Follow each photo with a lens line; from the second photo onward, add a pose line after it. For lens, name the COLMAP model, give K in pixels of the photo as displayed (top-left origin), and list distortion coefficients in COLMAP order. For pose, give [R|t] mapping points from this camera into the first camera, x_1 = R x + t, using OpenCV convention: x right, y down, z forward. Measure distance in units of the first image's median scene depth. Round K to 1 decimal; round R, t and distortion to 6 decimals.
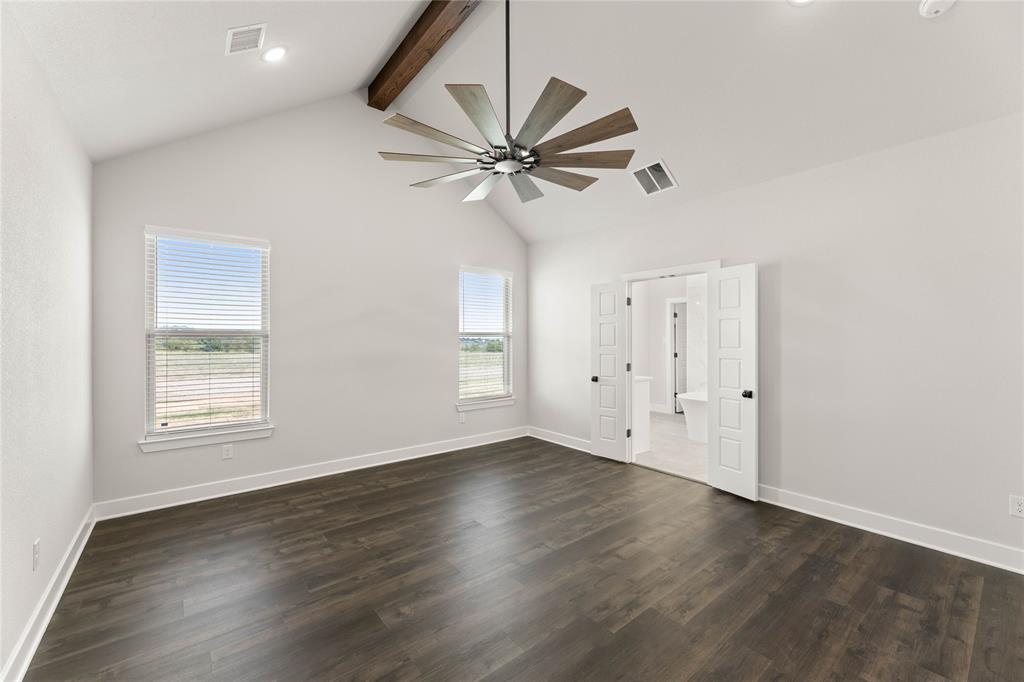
lens RADIAL K [[413.1, 0, 508.8], [0, 413.1, 334.7], [0, 0, 1]] dist [0.003361, -0.000900]
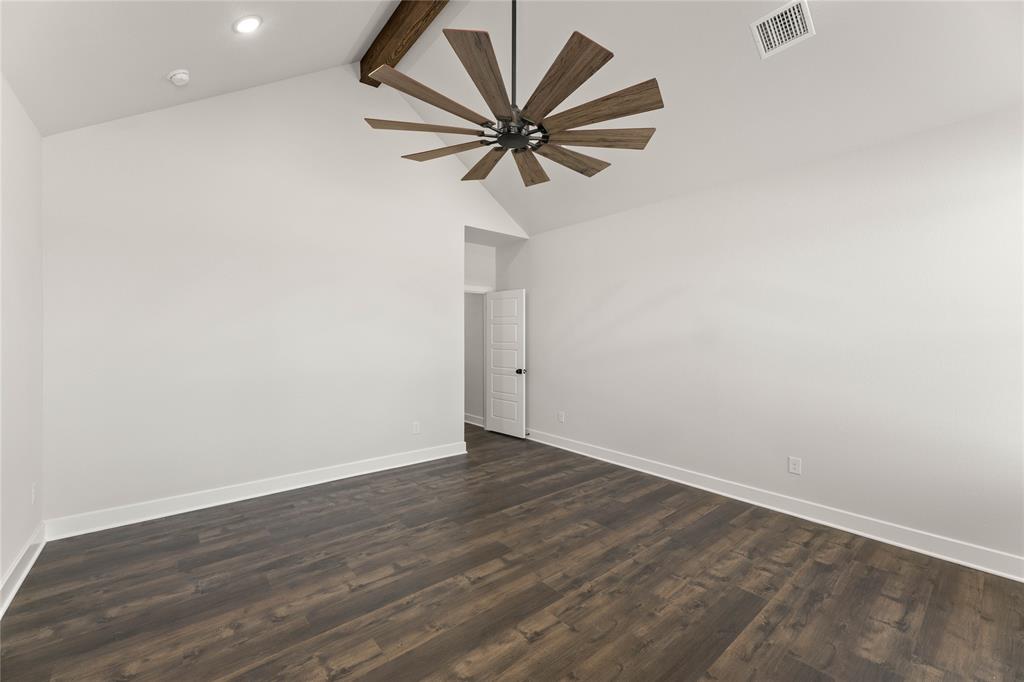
lens RADIAL K [[413.1, 0, 506.5], [0, 413.1, 339.8], [0, 0, 1]] dist [0.003361, -0.000900]
pose [[-0.999949, 0.000265, -0.010062, 0.022670], [0.000288, 0.999997, -0.002279, 0.019647], [0.010061, -0.002282, -0.999947, 1.848065]]
